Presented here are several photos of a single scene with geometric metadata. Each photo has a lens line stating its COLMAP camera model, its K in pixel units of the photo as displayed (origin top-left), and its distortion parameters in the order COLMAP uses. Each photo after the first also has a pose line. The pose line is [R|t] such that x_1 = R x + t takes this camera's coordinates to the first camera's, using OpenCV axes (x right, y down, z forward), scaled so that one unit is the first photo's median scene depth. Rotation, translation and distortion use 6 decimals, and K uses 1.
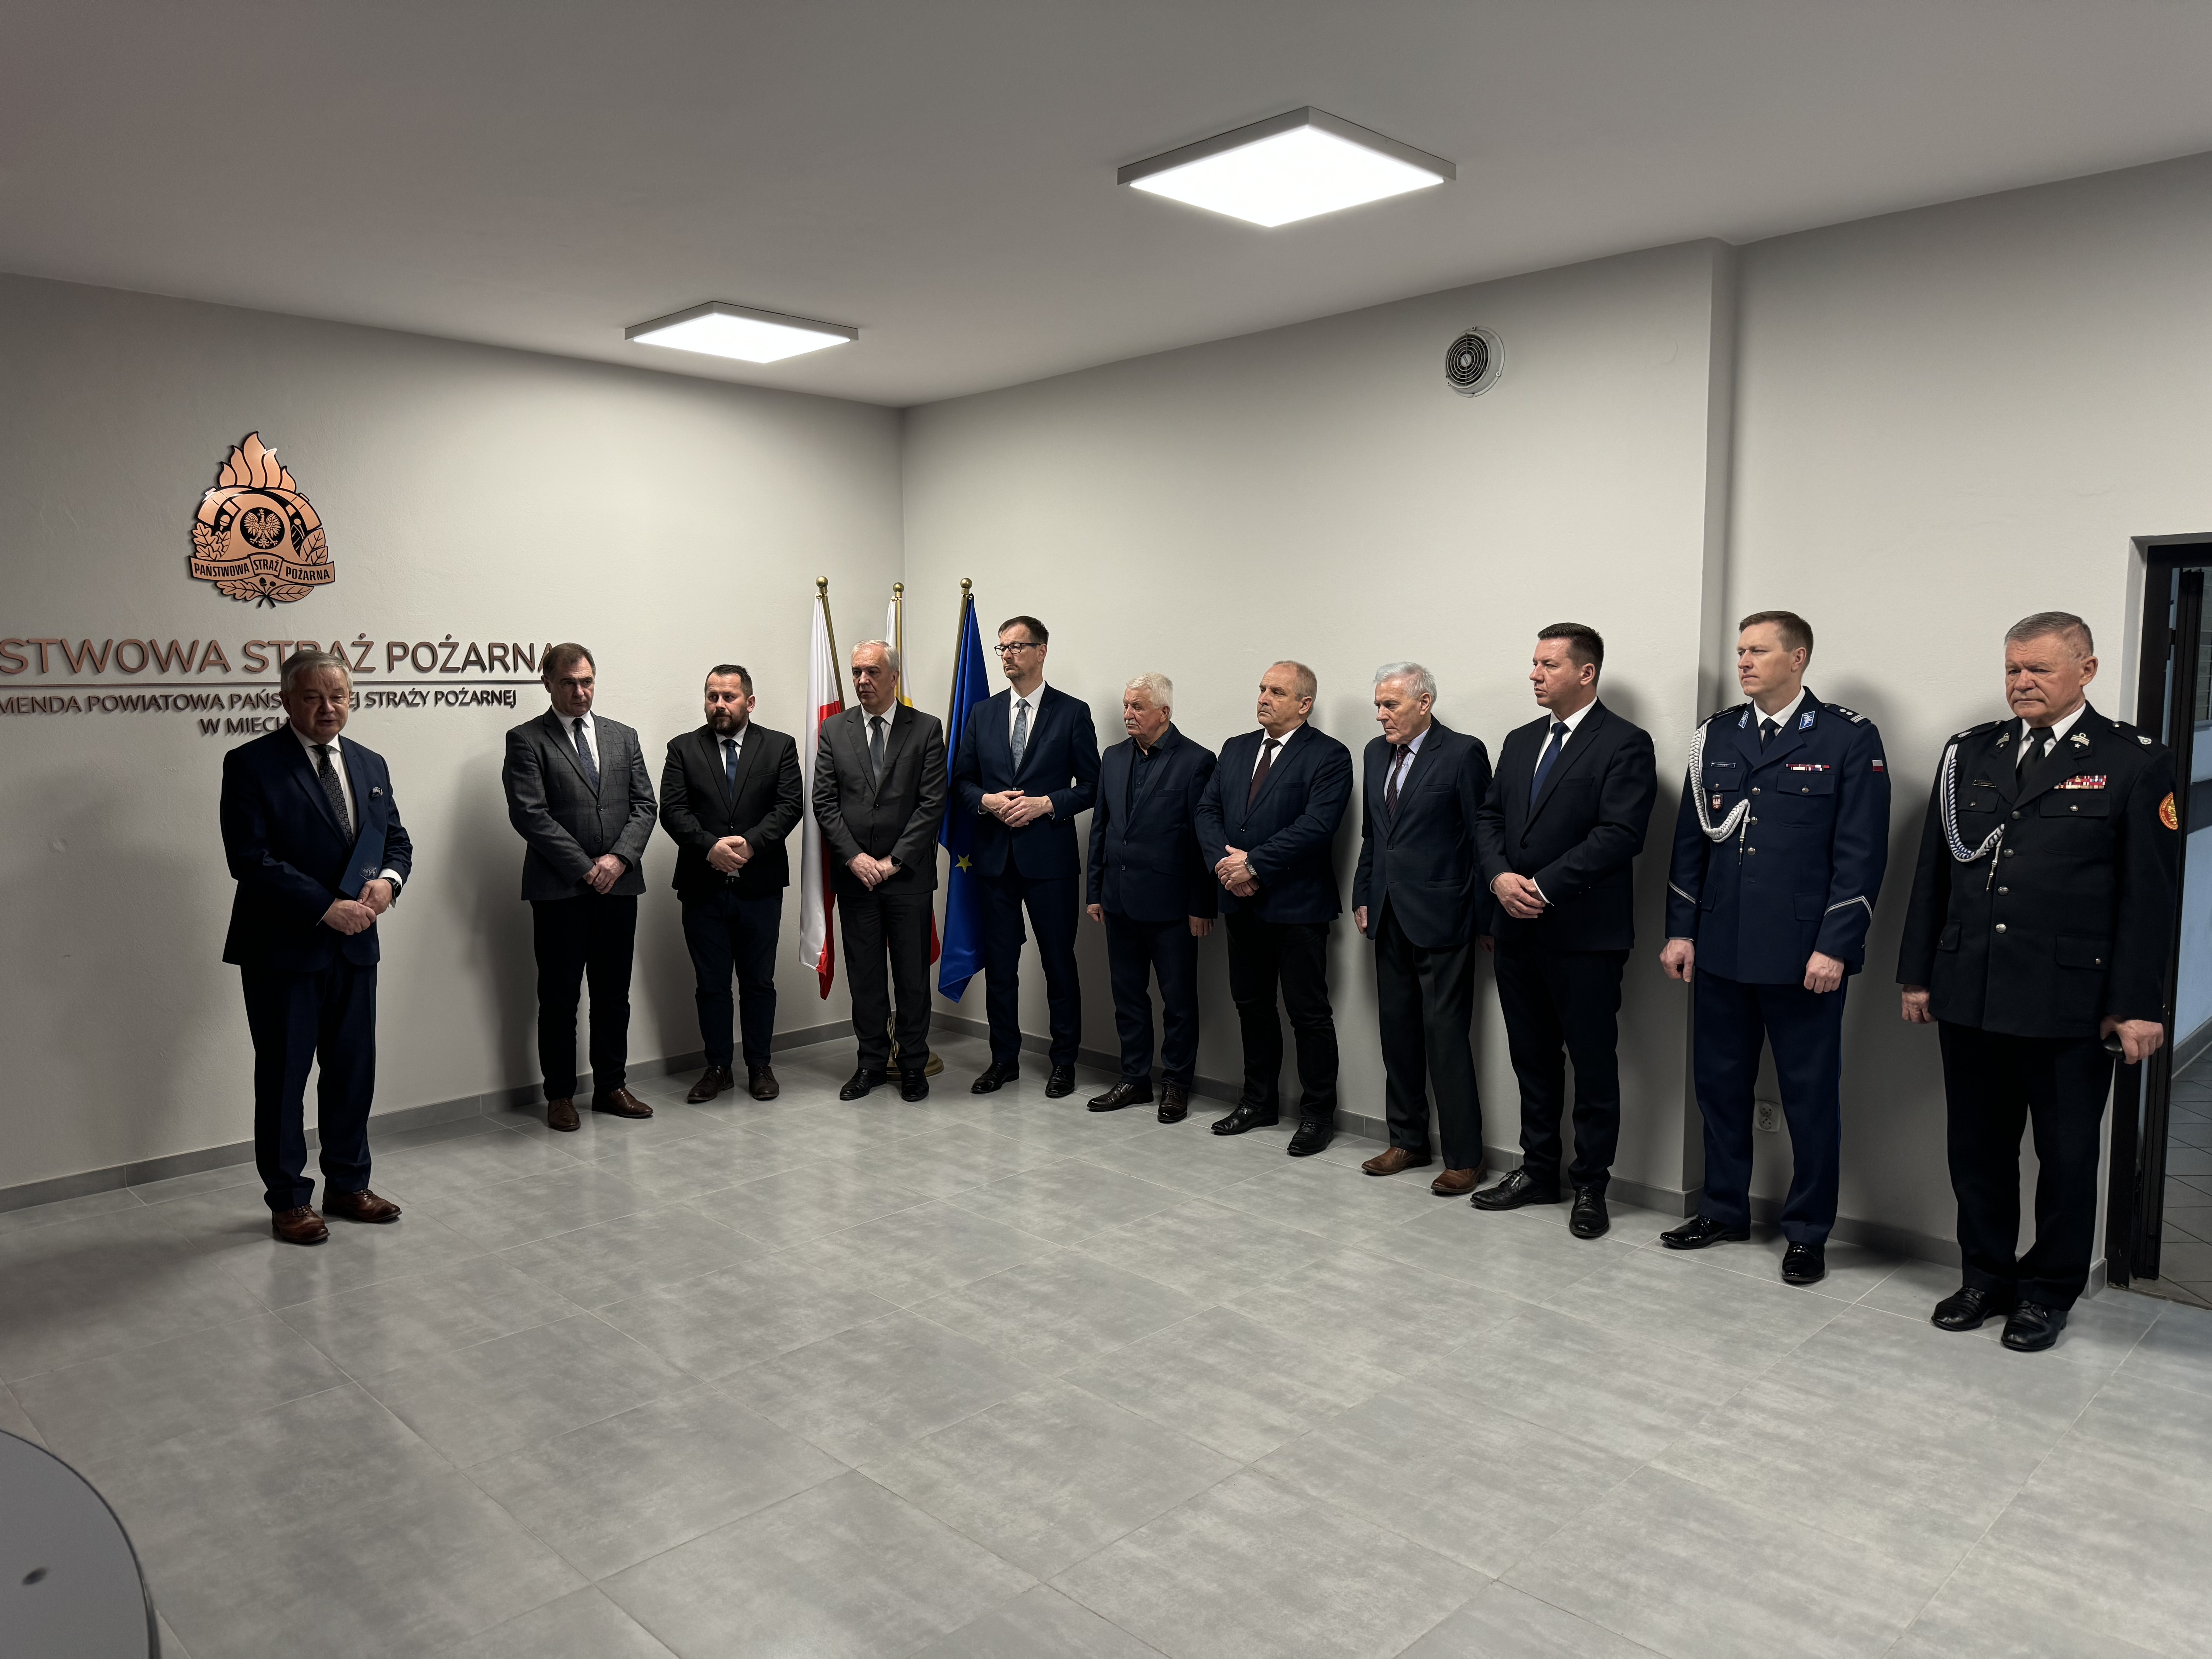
lens RADIAL K [[1556.0, 0, 1106.0], [0, 1556.0, 829.5], [0, 0, 1]] dist [0.066842, -0.052162]
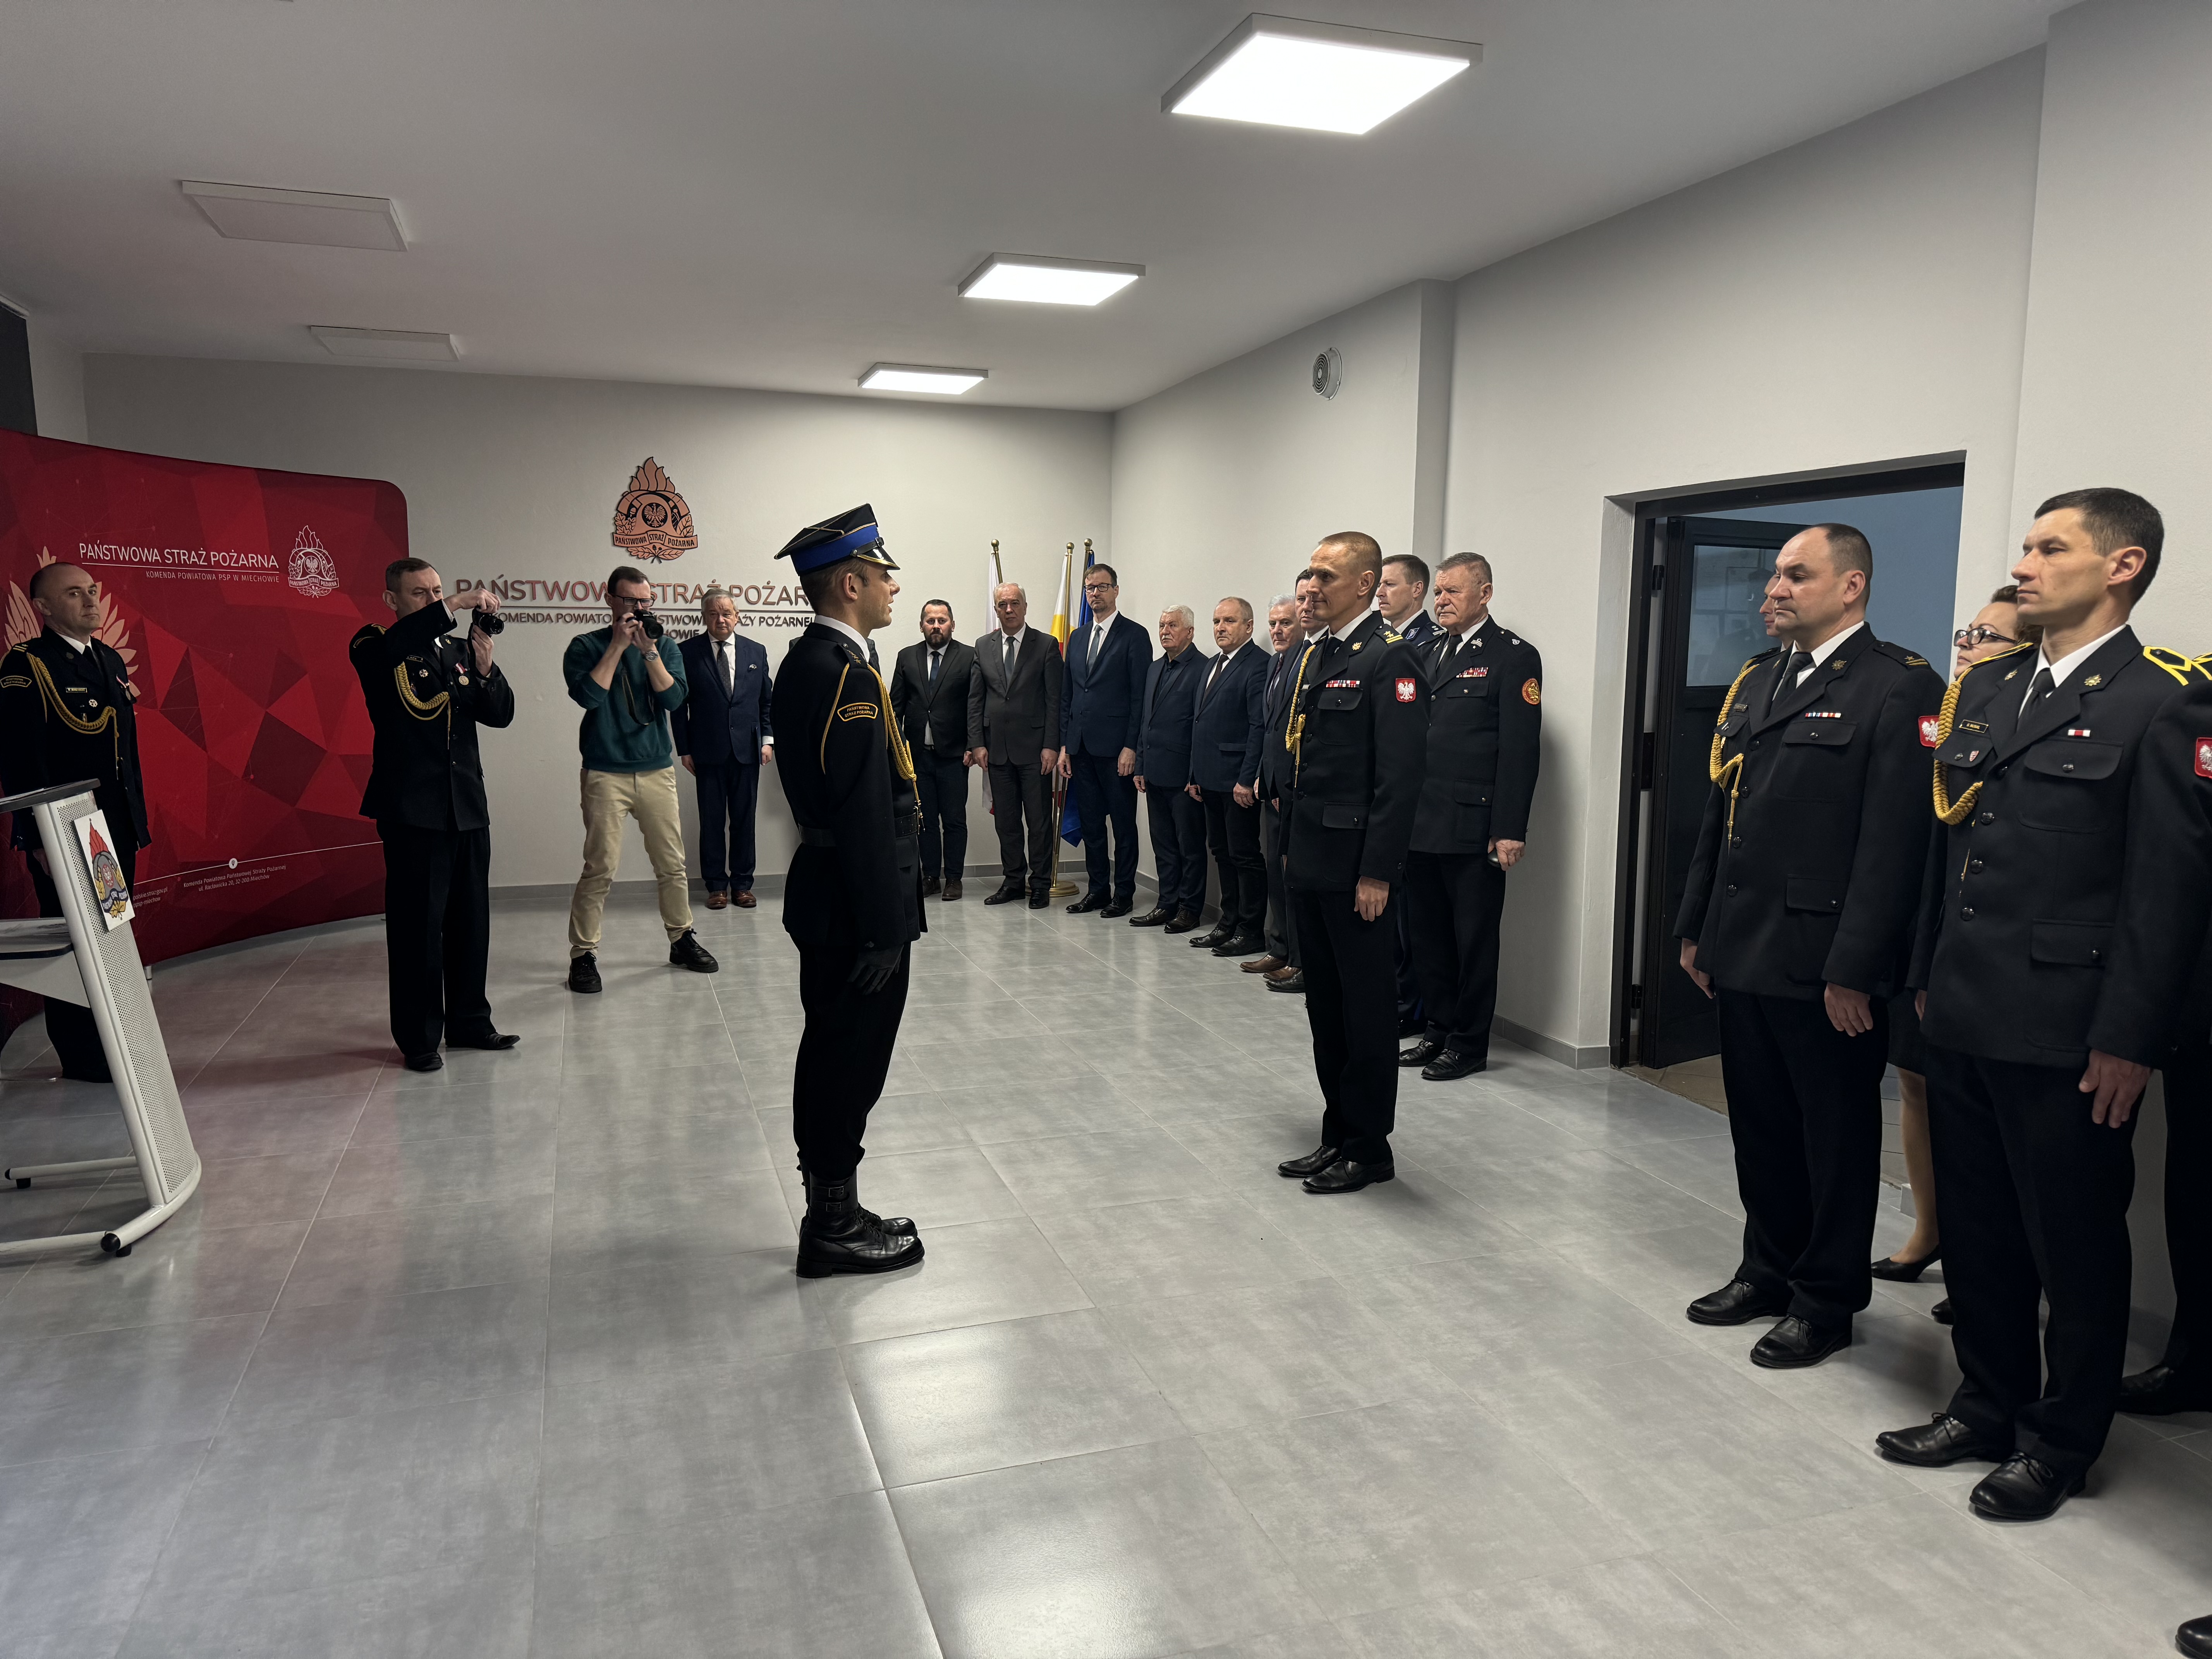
lens RADIAL K [[1534.1, 0, 1106.0], [0, 1534.1, 829.5], [0, 0, 1]] dist [0.067729, -0.003675]
pose [[0.899138, 0.067552, -0.432421, 0.790968], [-0.057275, 0.997681, 0.036762, 0.067627], [0.433901, -0.008287, 0.900922, -0.340386]]
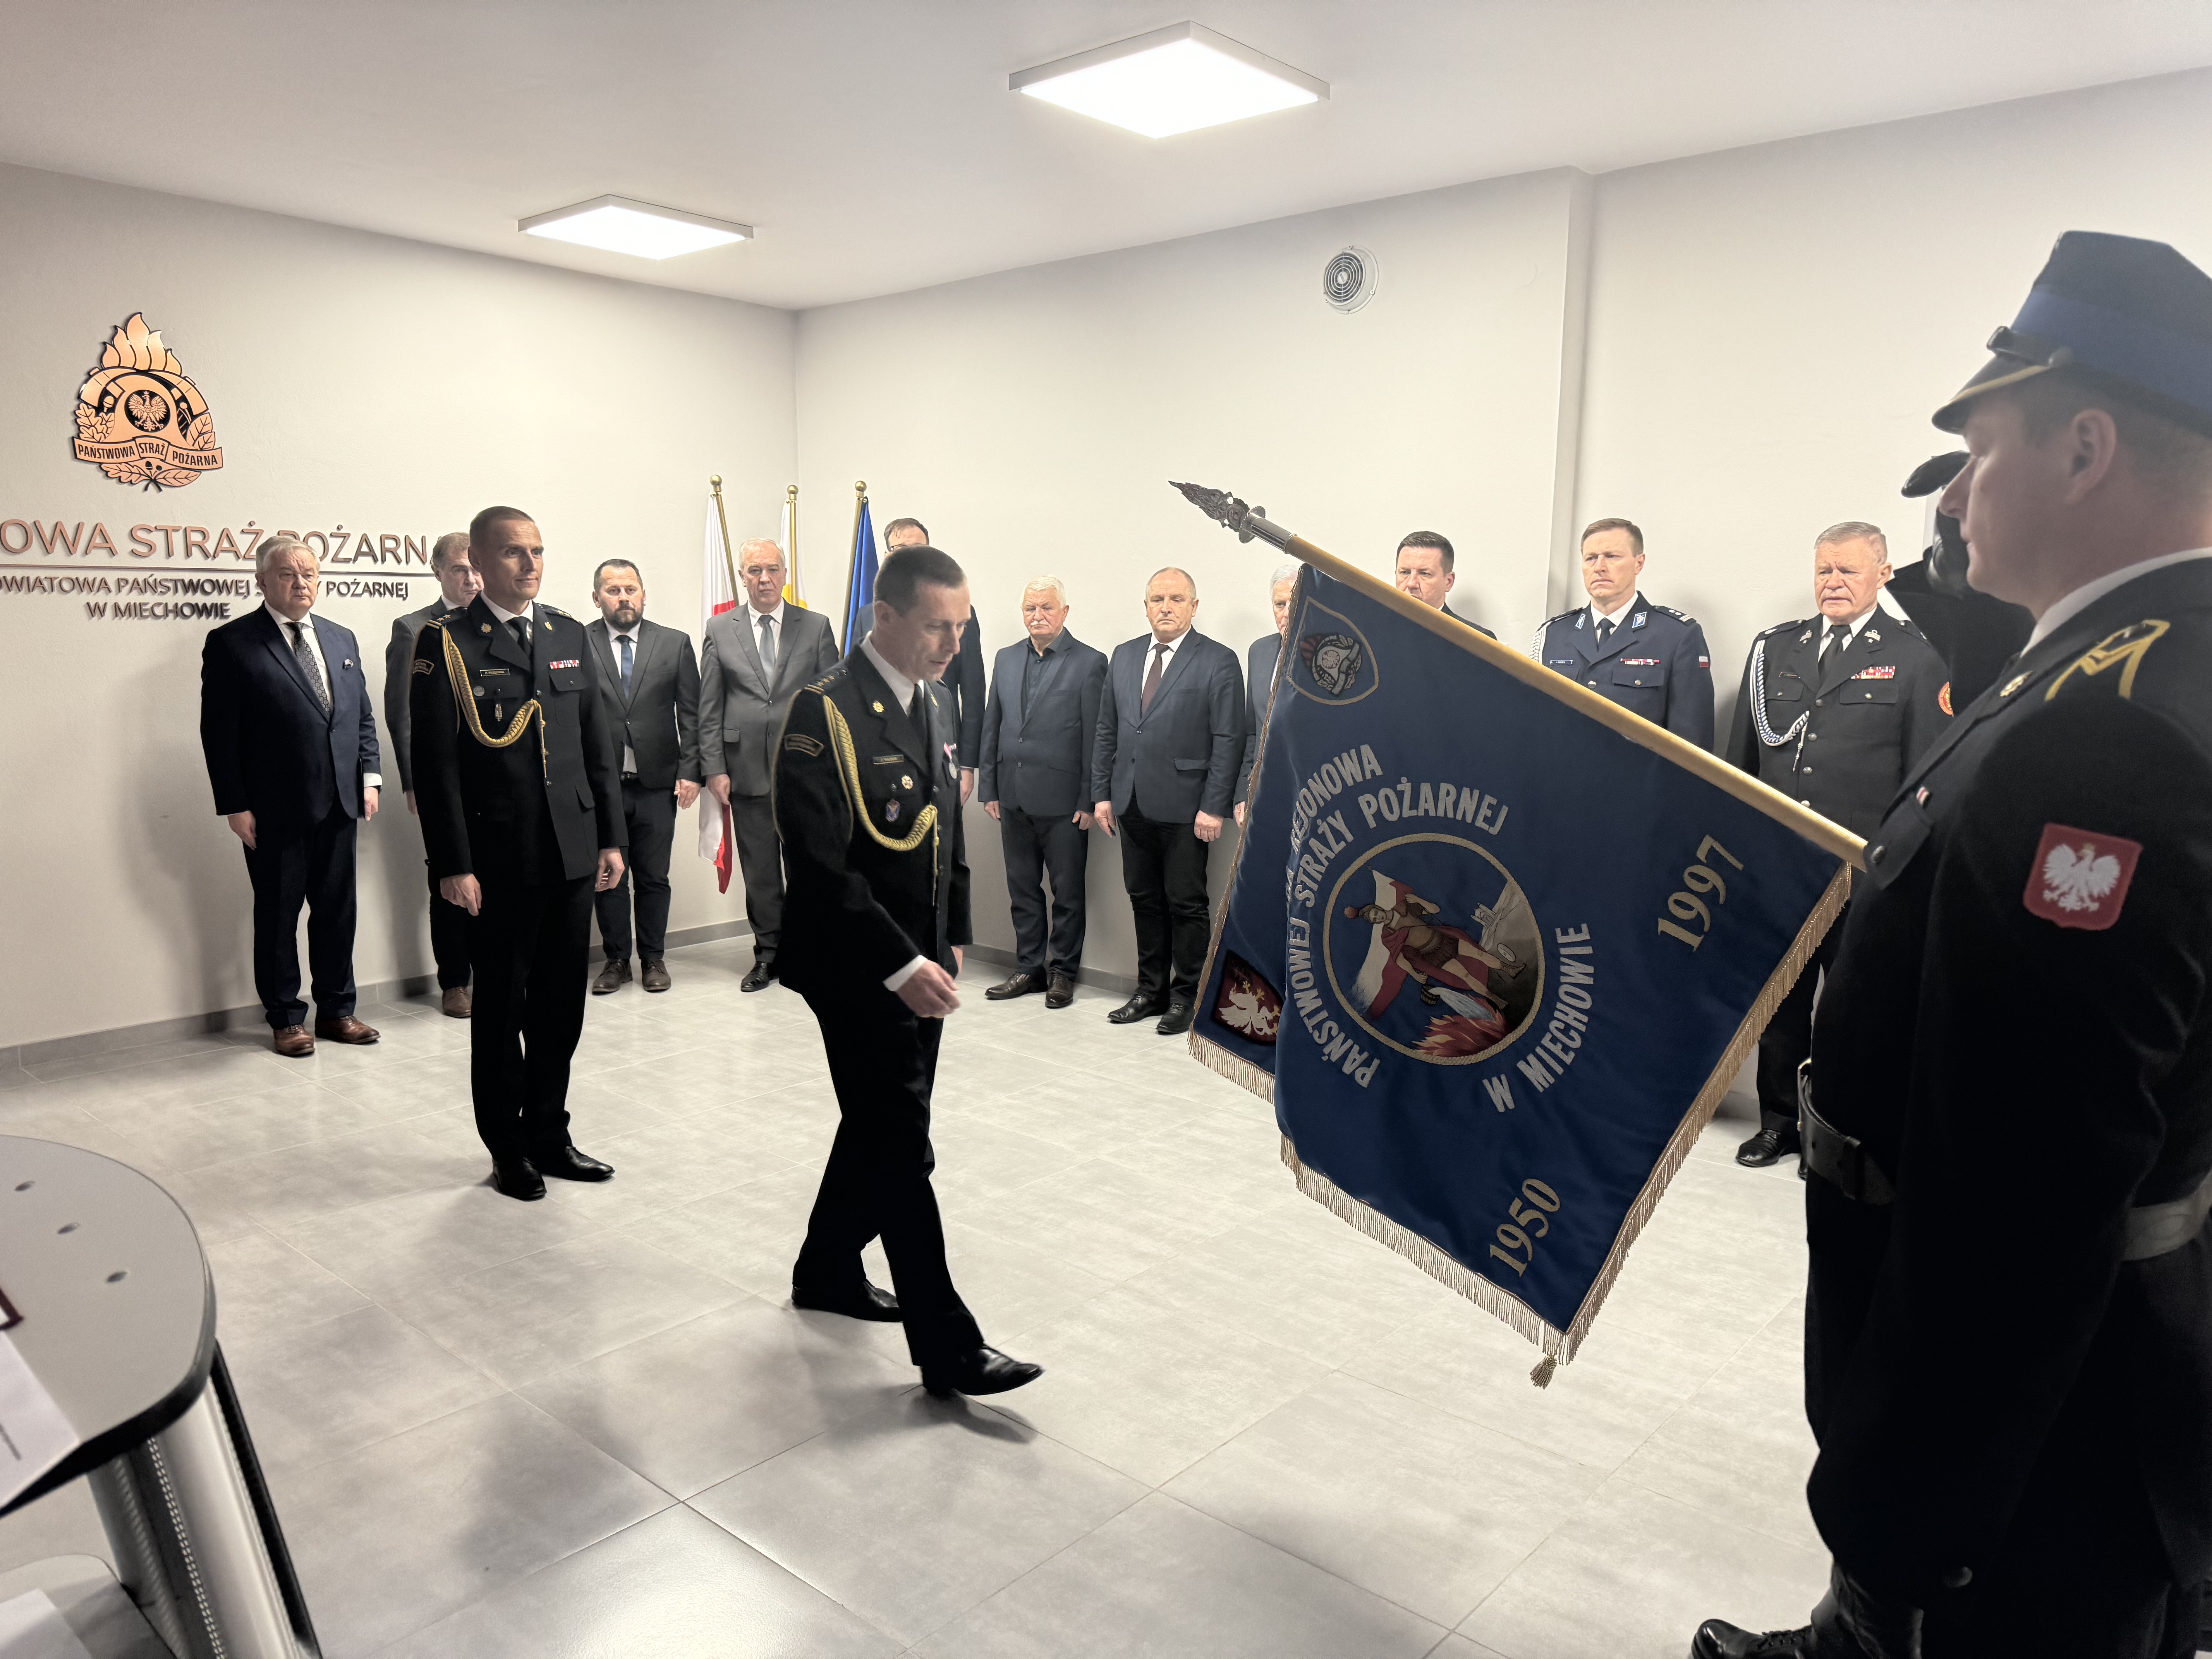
lens RADIAL K [[1556.0, 0, 1106.0], [0, 1556.0, 829.5], [0, 0, 1]] dist [0.066842, -0.052162]
pose [[0.997717, 0.005924, 0.067268, 0.004428], [-0.008787, 0.999065, 0.042333, 0.032112], [-0.066954, -0.042827, 0.996836, -0.060907]]
